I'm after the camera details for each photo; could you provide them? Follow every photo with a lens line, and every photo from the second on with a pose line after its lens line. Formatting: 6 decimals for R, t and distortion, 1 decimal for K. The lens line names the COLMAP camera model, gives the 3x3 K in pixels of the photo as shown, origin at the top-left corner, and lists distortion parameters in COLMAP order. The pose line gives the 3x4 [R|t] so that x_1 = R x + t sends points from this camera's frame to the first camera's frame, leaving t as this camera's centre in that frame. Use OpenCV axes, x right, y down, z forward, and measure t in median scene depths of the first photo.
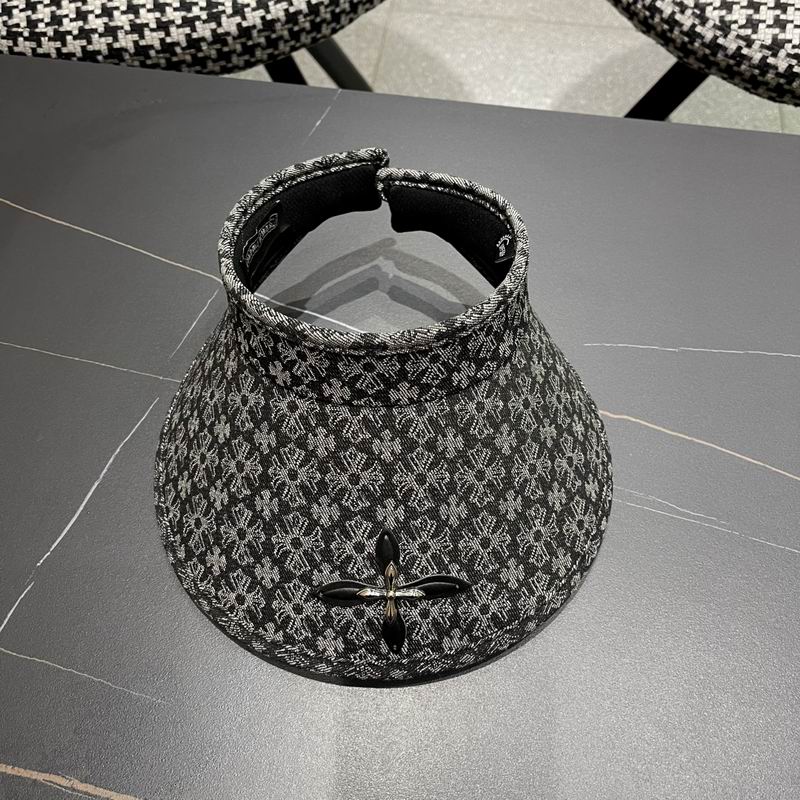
lens RADIAL K [[829.9, 0, 399.9], [0, 829.9, 419.1], [0, 0, 1]] dist [0.124716, -0.207750]
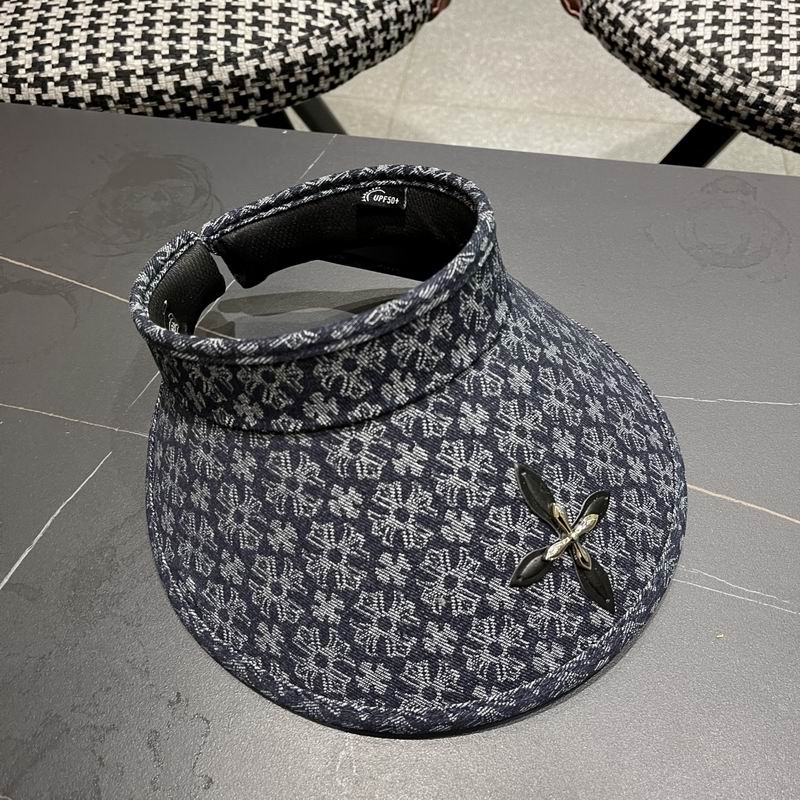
lens RADIAL K [[837.9, 0, 407.1], [0, 837.9, 416.2], [0, 0, 1]] dist [0.077438, -0.131059]
pose [[0.999986, 0.004717, -0.002250, 0.011084], [-0.004964, 0.991937, -0.126635, 0.034770], [0.001635, 0.126644, 0.991947, 0.106612]]
